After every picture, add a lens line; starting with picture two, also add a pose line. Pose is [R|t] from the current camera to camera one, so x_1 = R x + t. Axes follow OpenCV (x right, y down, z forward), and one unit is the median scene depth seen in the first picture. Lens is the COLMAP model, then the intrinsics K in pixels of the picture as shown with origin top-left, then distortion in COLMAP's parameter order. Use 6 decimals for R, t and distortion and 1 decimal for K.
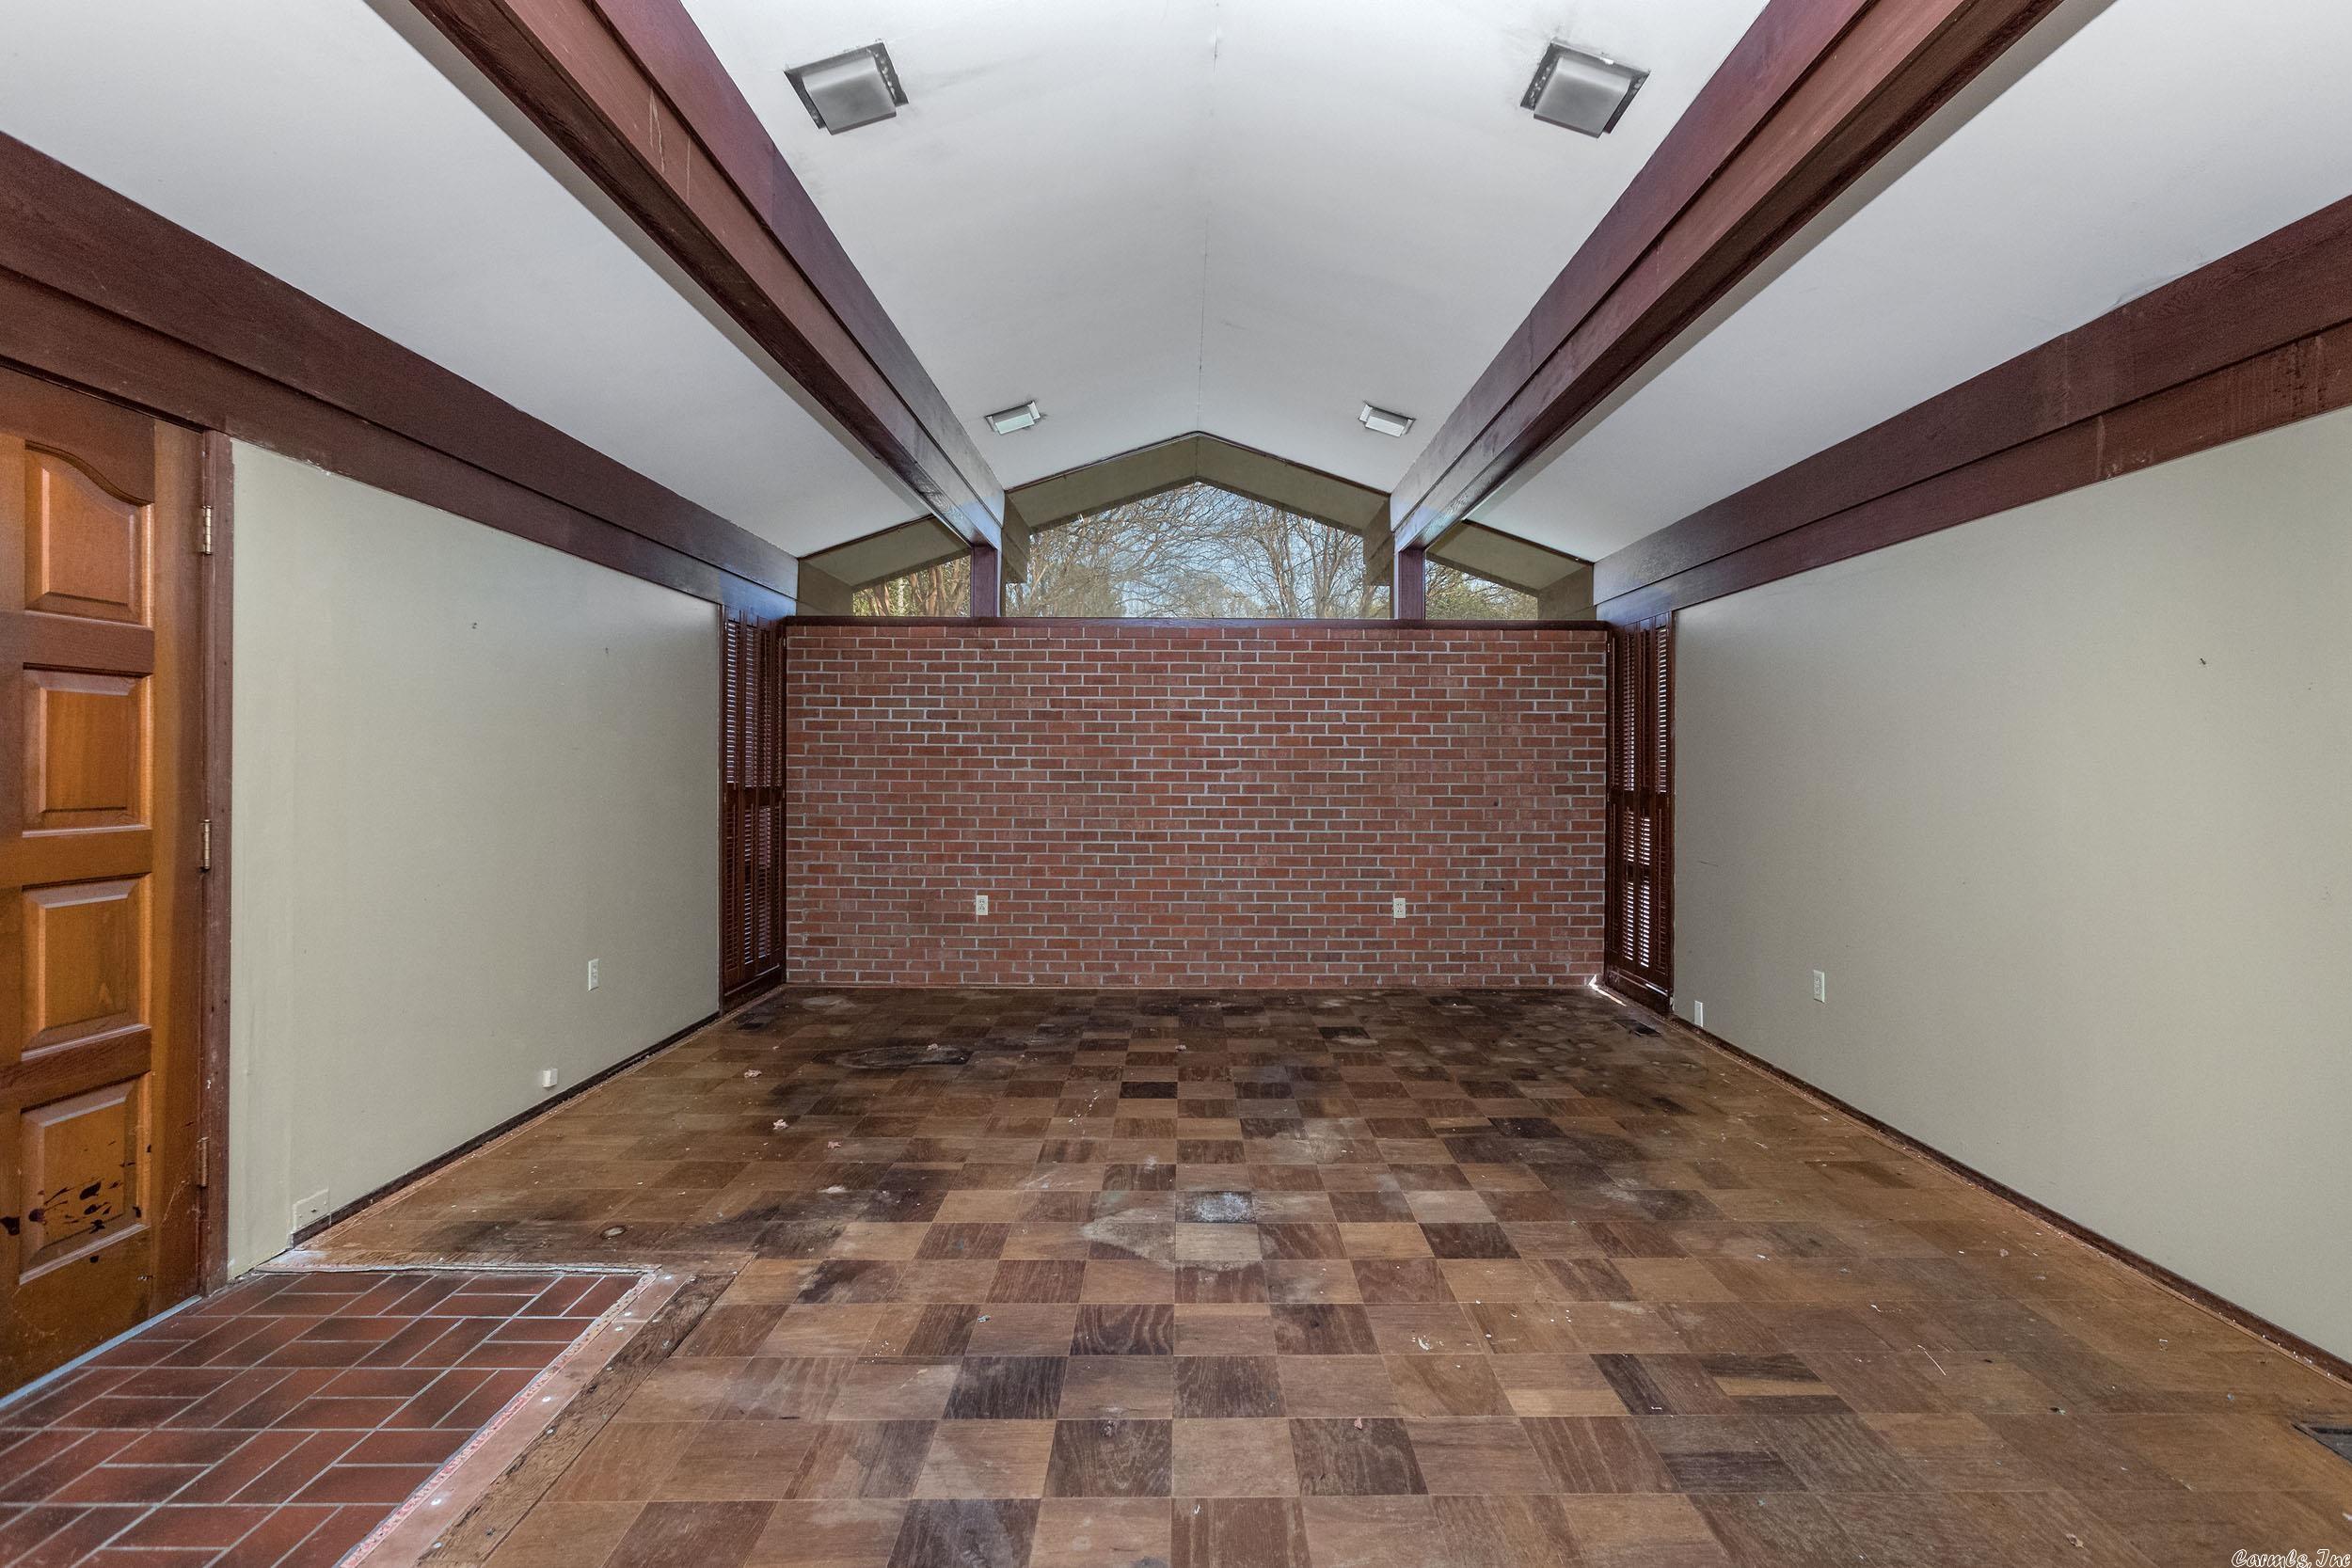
lens RADIAL K [[1135.8, 0, 1265.8], [0, 1135.8, 737.1], [0, 0, 1]] dist [-0.047437, 0.034348]
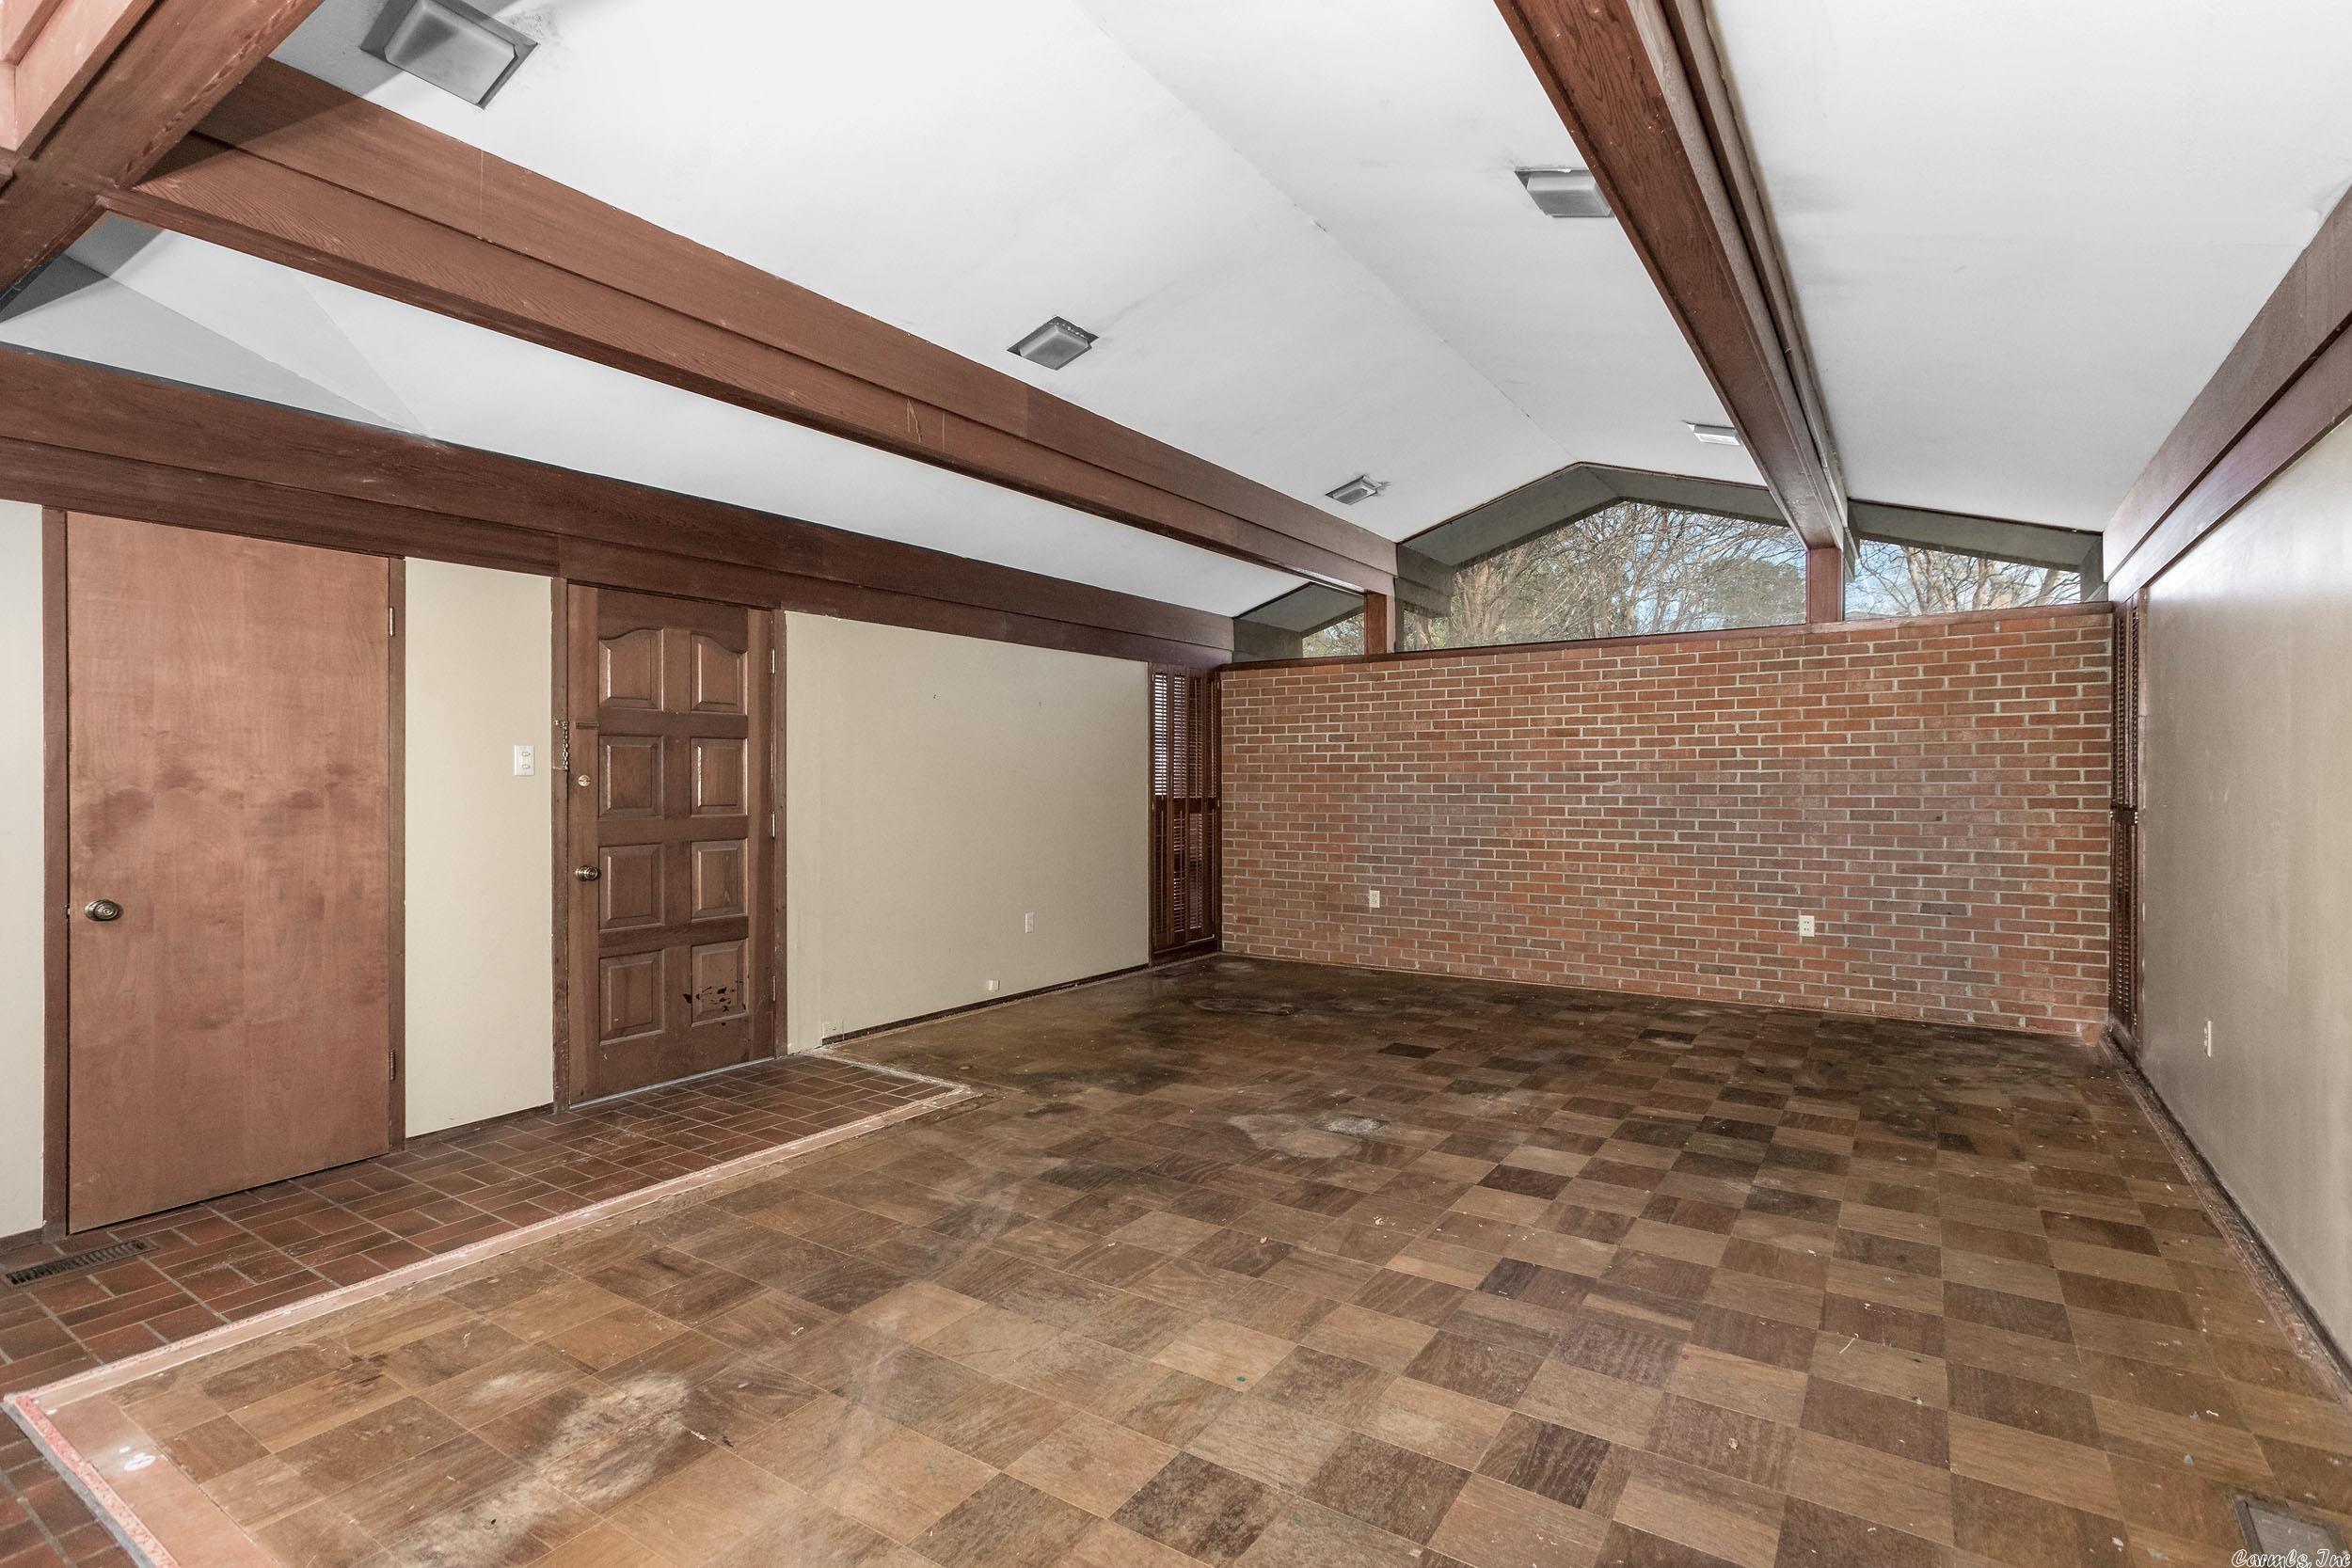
lens RADIAL K [[1141.3, 0, 1242.7], [0, 1141.3, 761.5], [0, 0, 1]] dist [-0.013172, 0.000858]
pose [[0.842804, -0.016043, -0.537982, 0.293896], [0.020922, 0.999777, 0.002964, -0.000852], [0.537814, -0.013754, 0.842951, -0.078950]]
